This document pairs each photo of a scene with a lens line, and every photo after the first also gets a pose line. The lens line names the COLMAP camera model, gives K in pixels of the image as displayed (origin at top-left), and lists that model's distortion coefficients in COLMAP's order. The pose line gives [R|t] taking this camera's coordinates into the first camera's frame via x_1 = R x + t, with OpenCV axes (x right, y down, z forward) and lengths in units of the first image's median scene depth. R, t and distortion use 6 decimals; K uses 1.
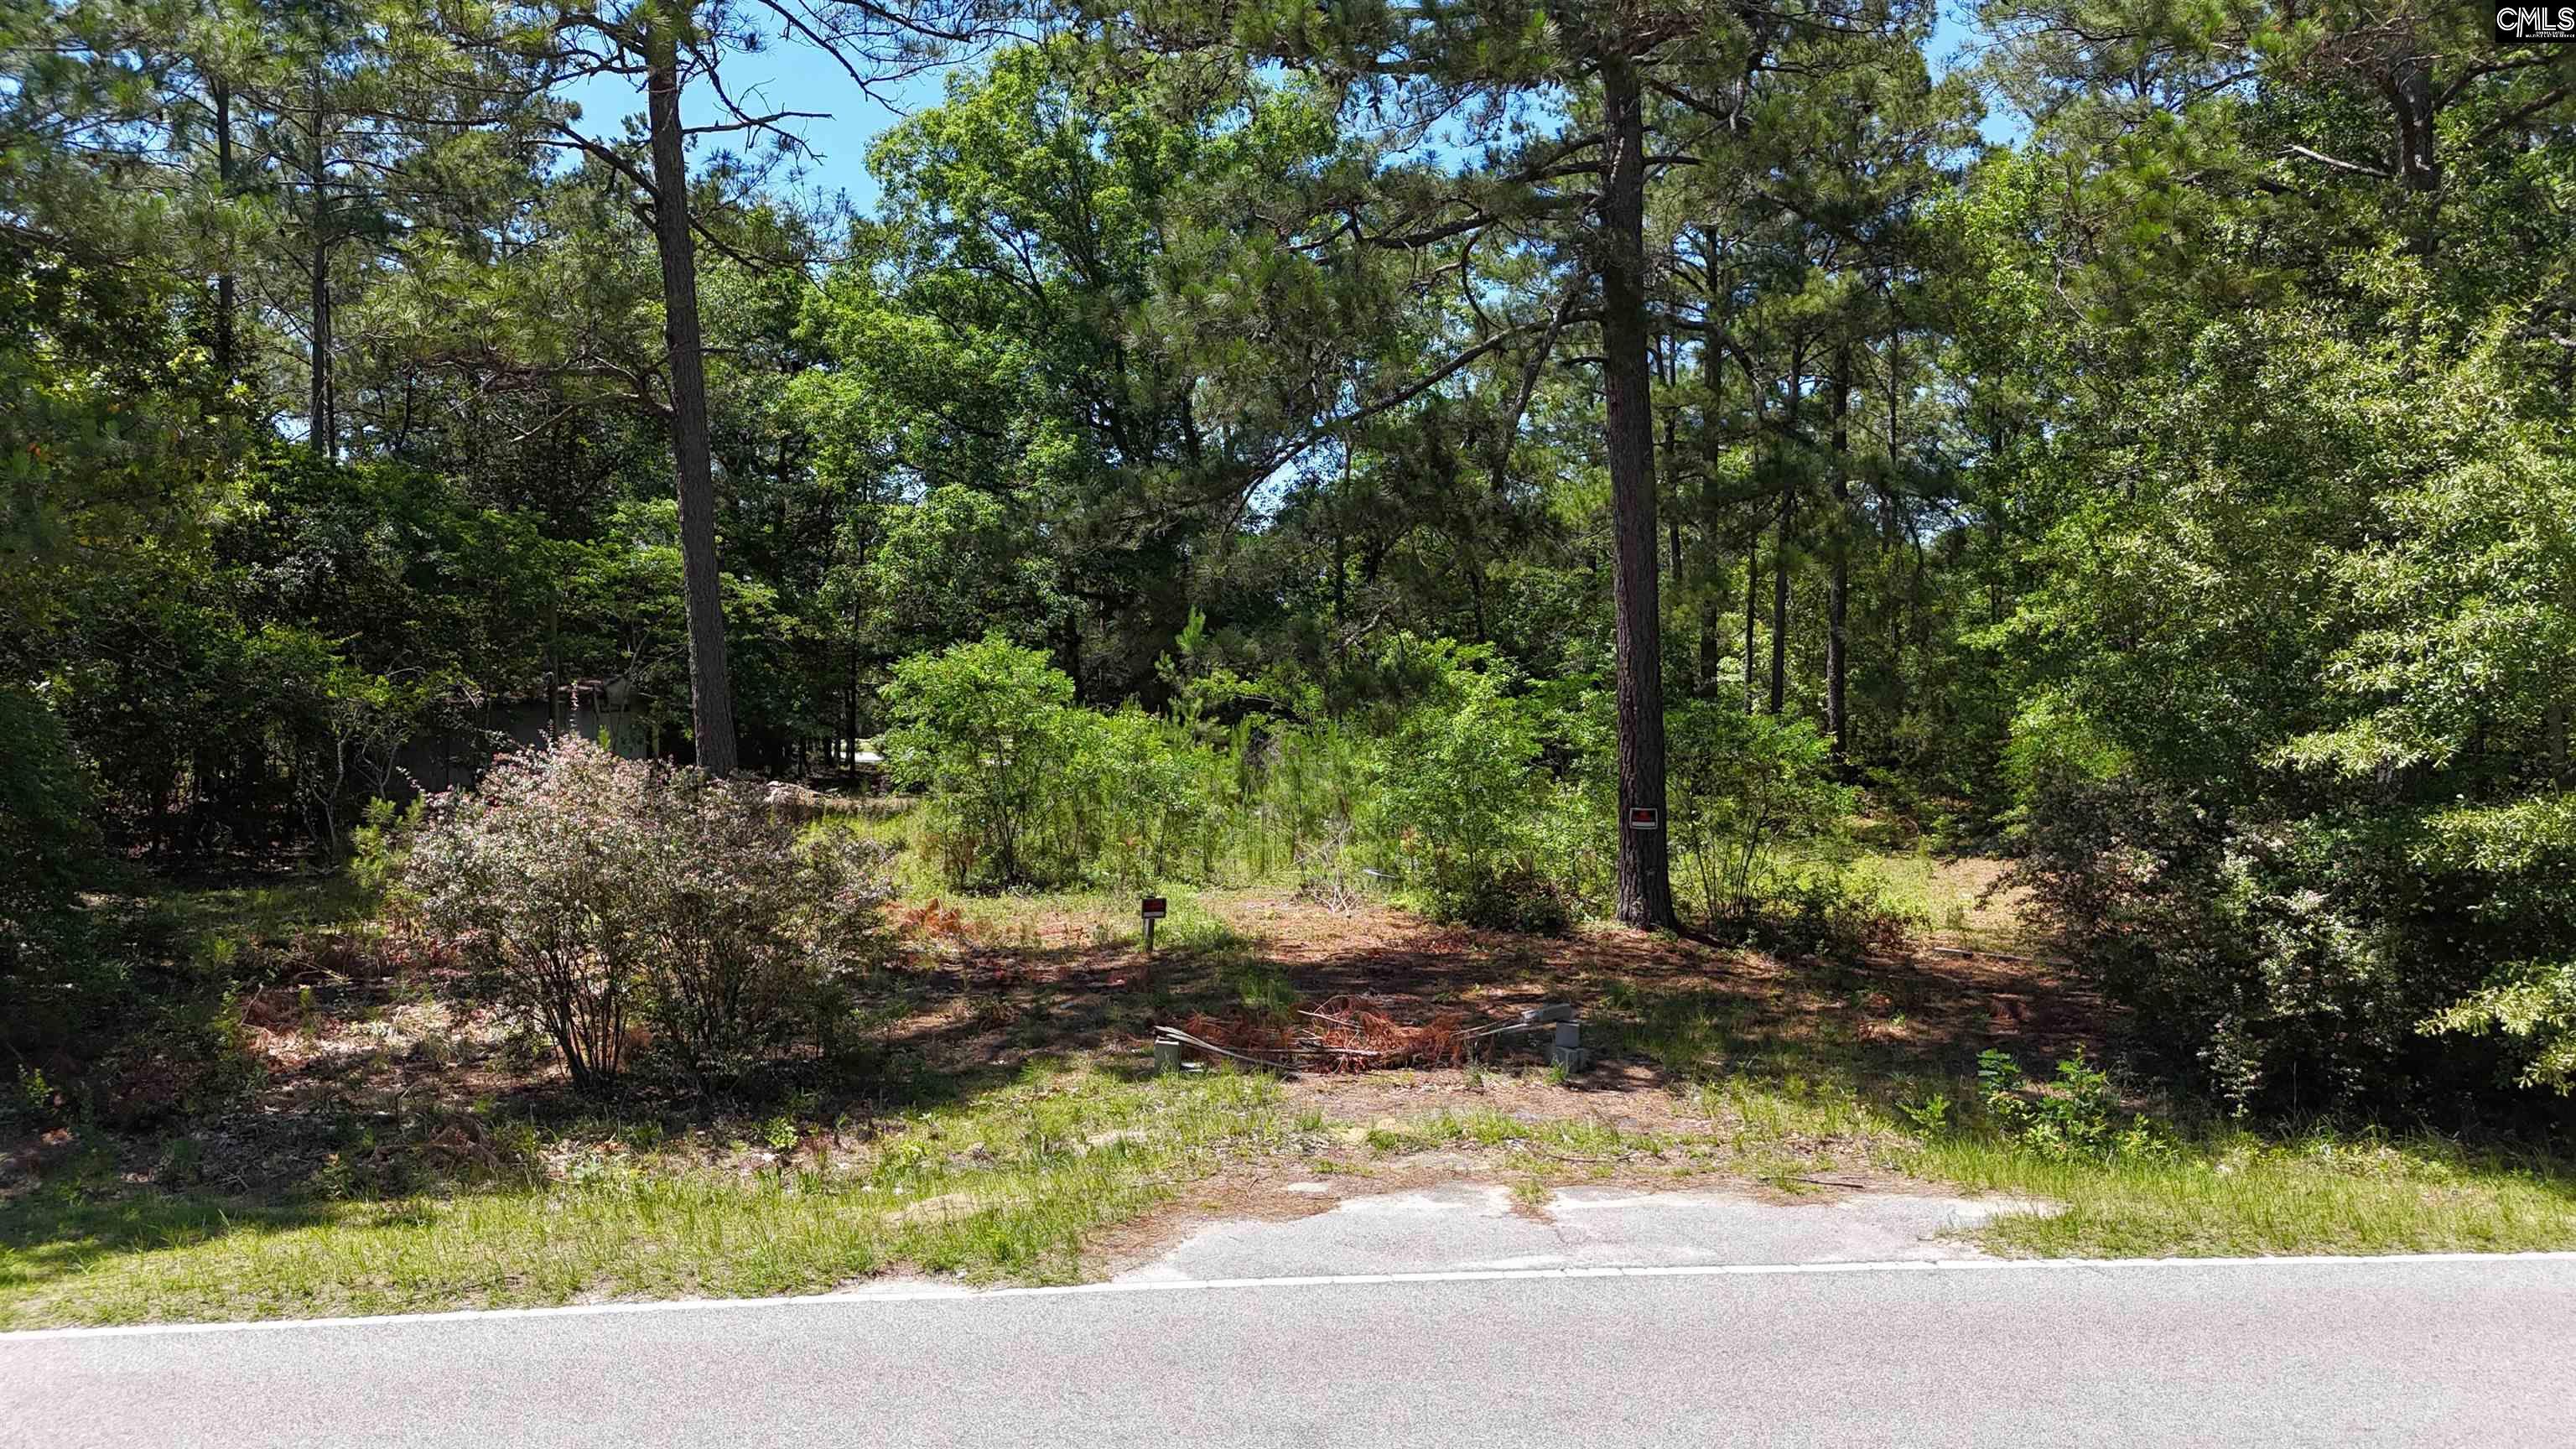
lens RADIAL K [[1874.7, 0, 1288.0], [0, 1874.7, 724.5], [0, 0, 1]] dist [0.001596, -0.000083]
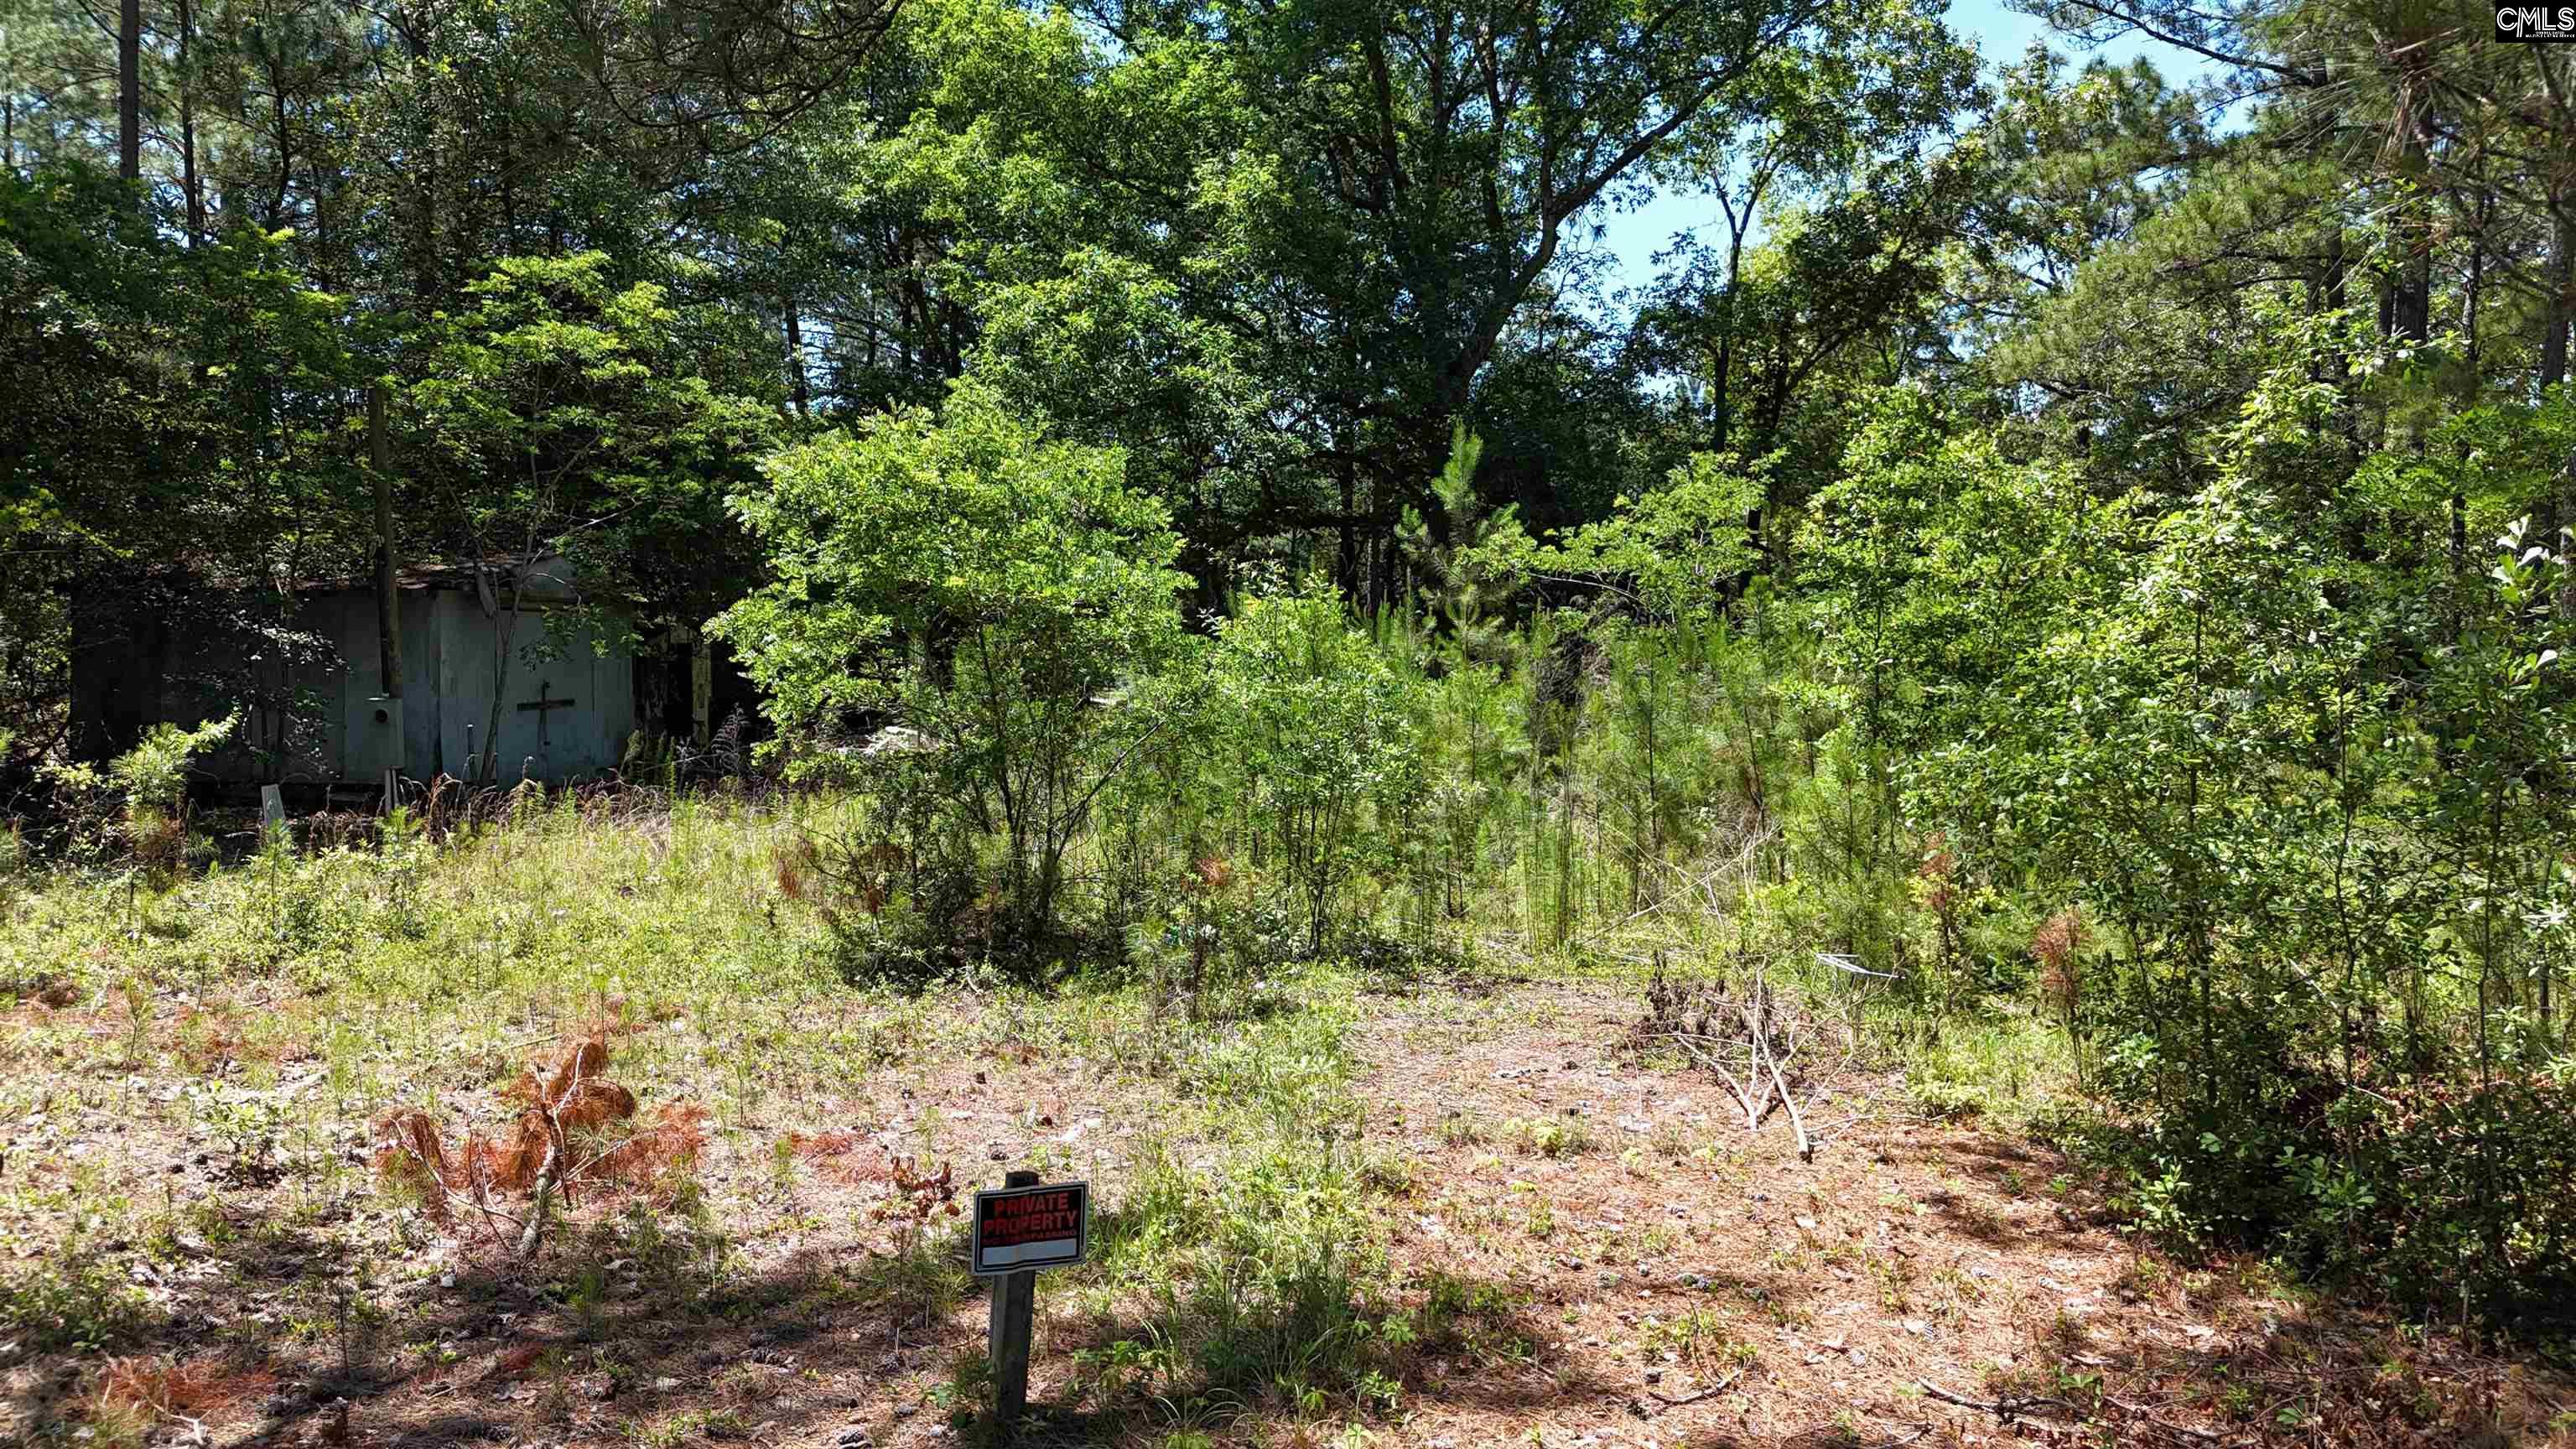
lens RADIAL K [[1874.7, 0, 1288.0], [0, 1874.7, 724.5], [0, 0, 1]] dist [0.001596, -0.000083]
pose [[0.983152, 0.011235, -0.182444, 0.002309], [-0.006683, 0.999651, 0.025544, 0.015178], [0.182667, -0.023894, 0.982884, 0.455571]]
